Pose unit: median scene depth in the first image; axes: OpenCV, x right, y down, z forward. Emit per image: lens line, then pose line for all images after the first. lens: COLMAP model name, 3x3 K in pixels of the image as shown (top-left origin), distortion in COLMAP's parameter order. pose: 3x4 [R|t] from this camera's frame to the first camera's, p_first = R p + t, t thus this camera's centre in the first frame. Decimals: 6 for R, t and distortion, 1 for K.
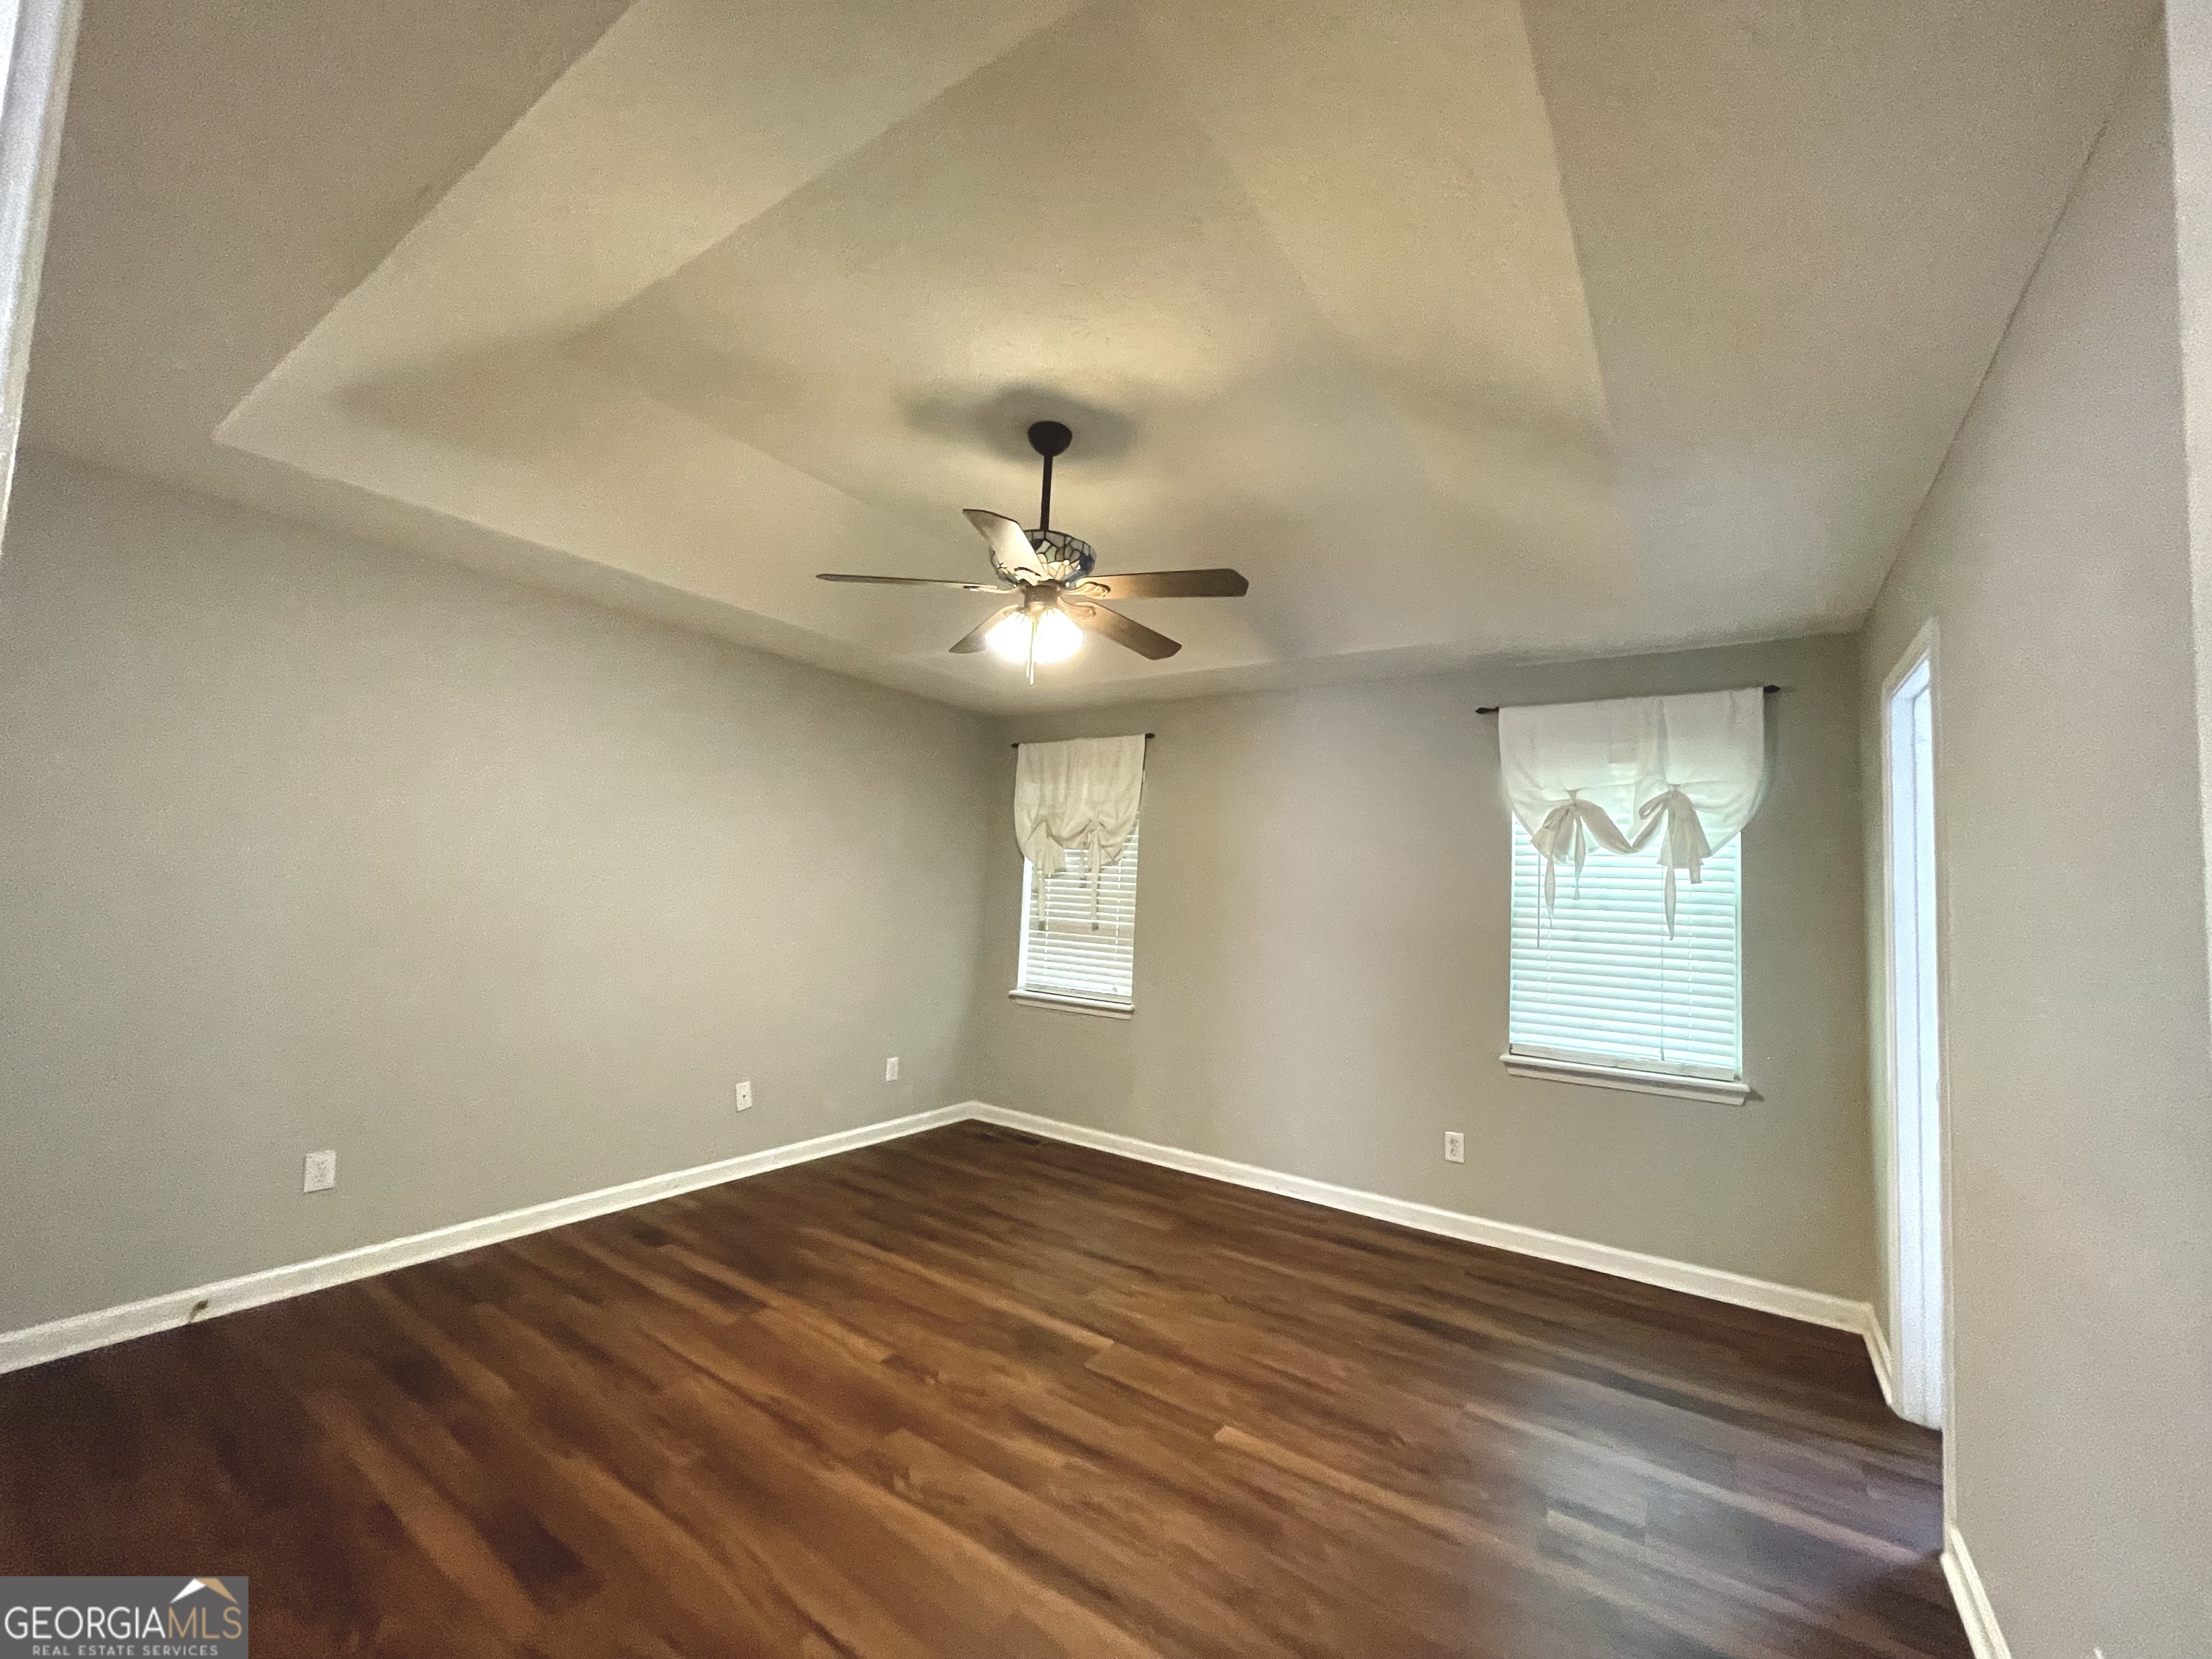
lens RADIAL K [[888.3, 0, 1105.0], [0, 888.3, 824.9], [0, 0, 1]] dist [-0.002995, -0.000124]
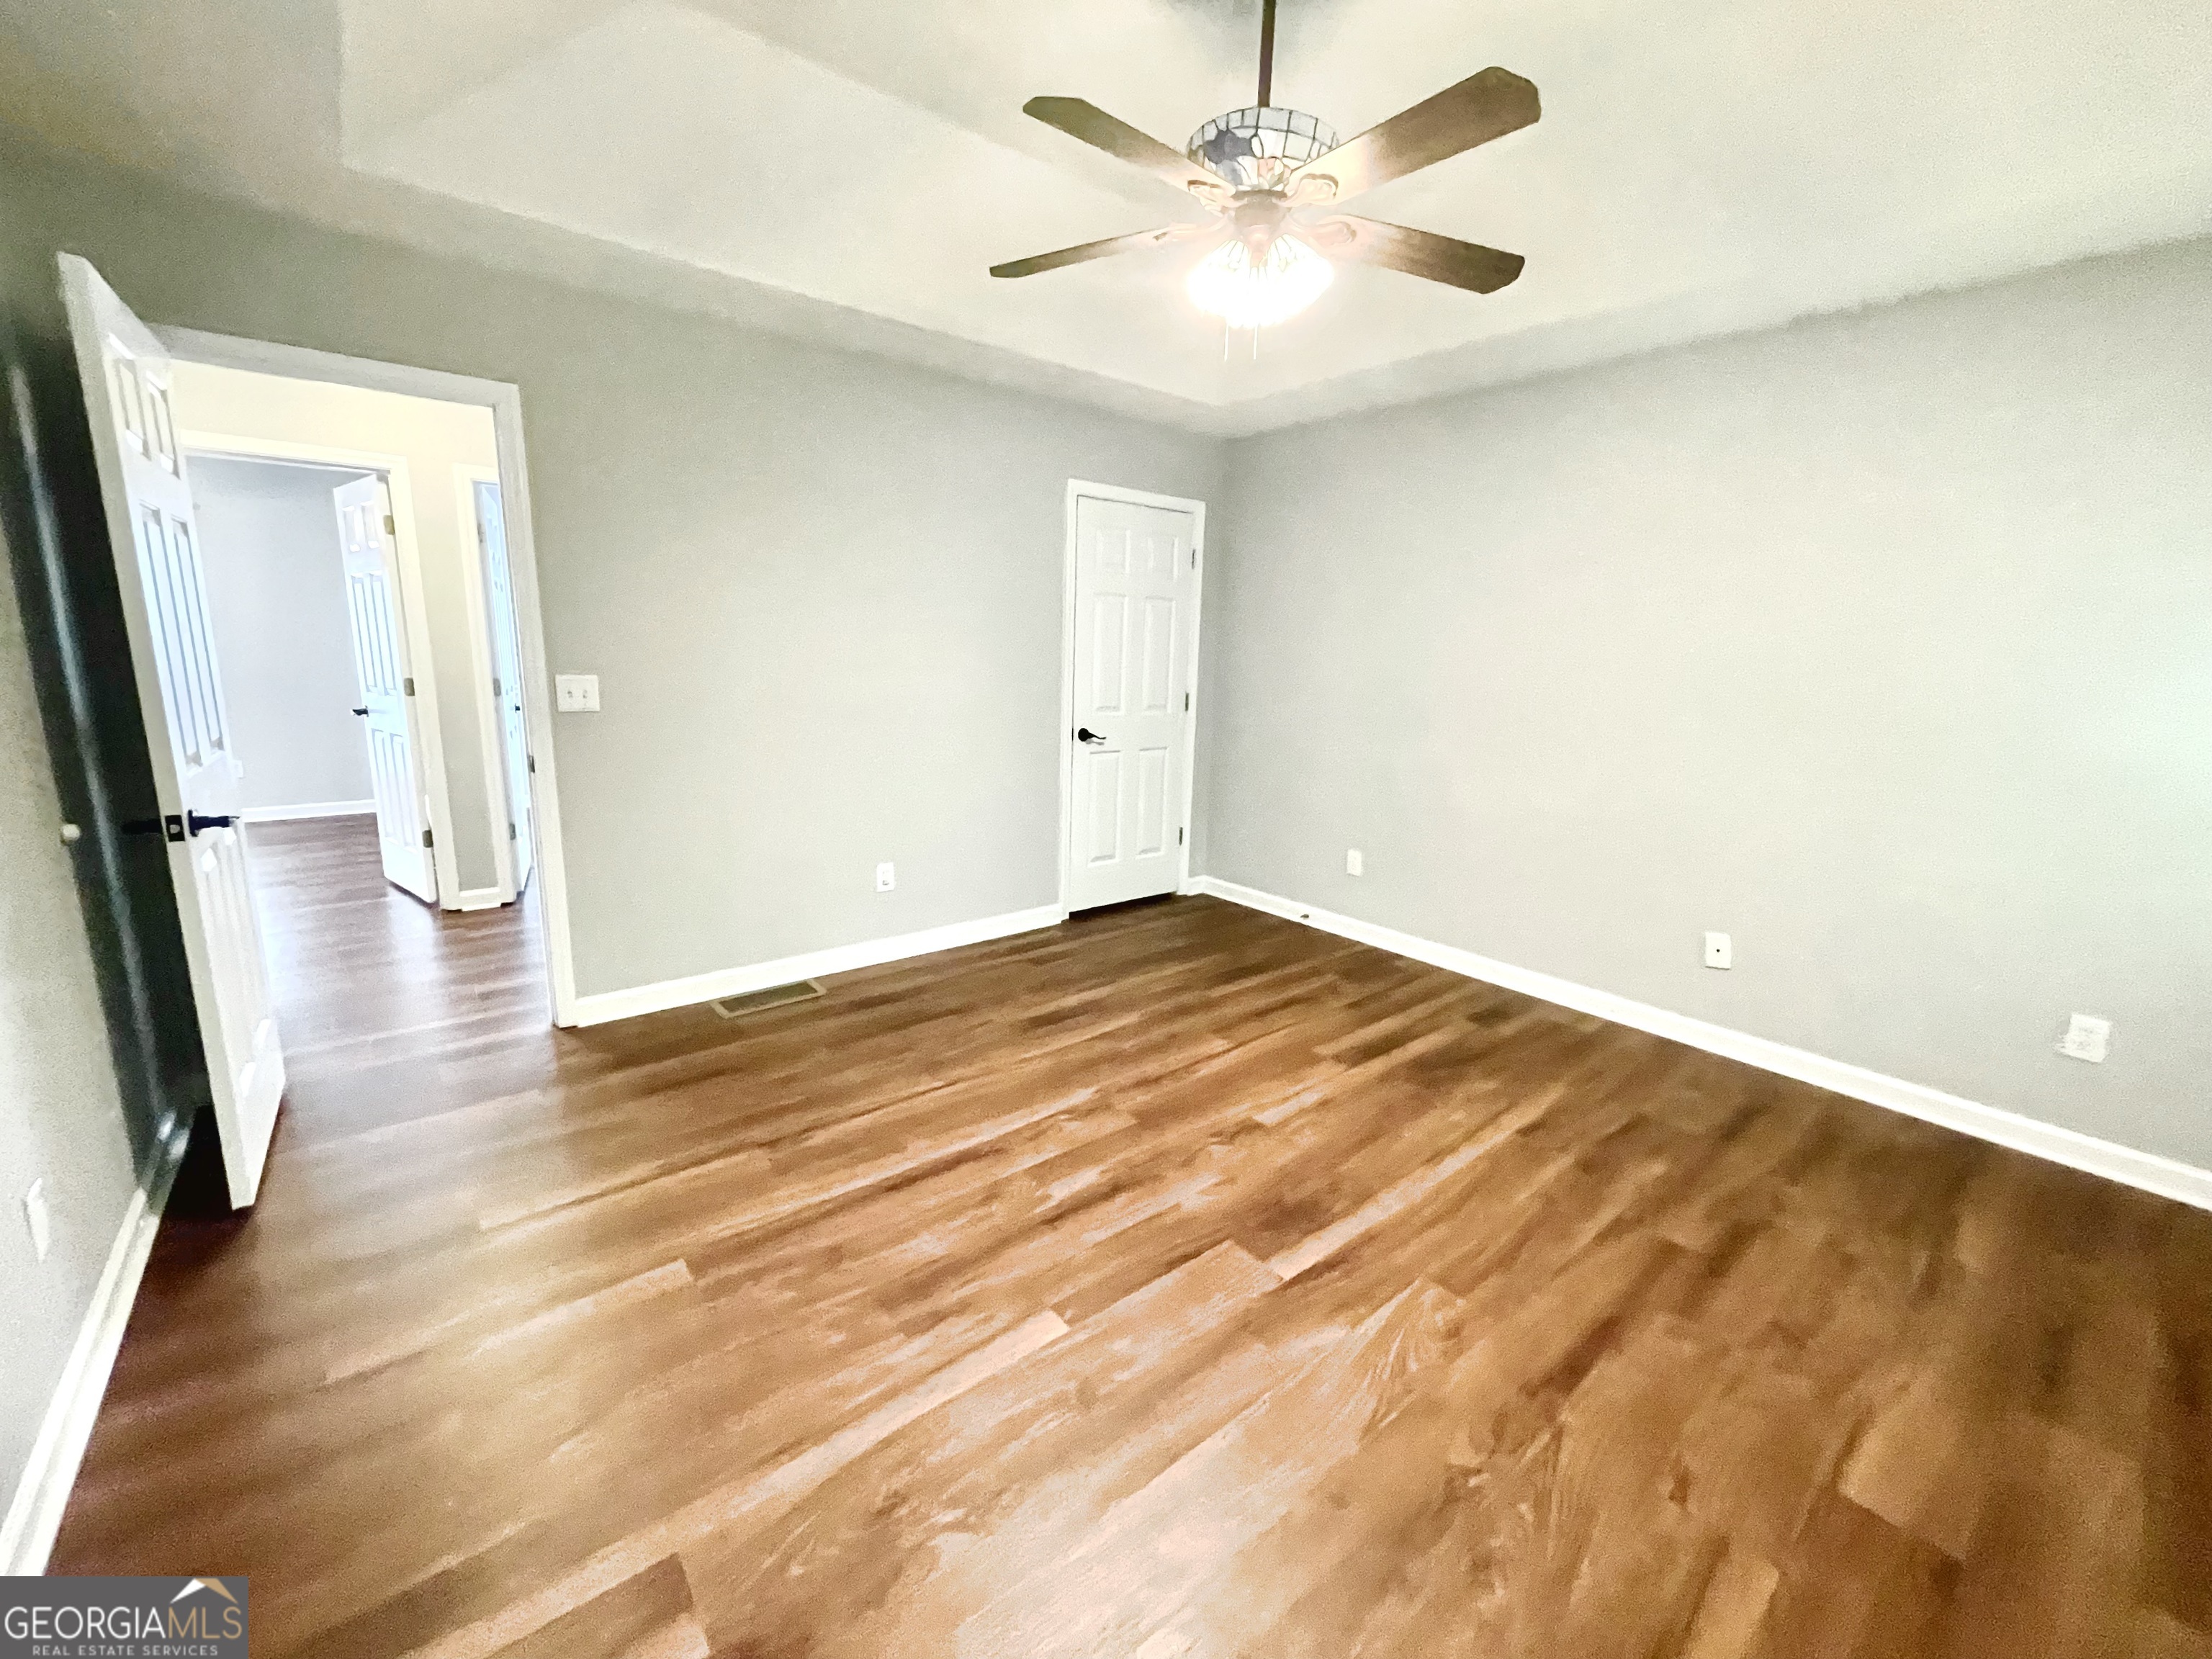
lens RADIAL K [[889.9, 0, 1104.5], [0, 889.9, 823.1], [0, 0, 1]] dist [-0.001926, 0.000010]
pose [[-0.281781, 0.132240, -0.950322, 0.684133], [0.031642, 0.991199, 0.128546, 0.120726], [0.958957, 0.006151, -0.283485, 1.060334]]
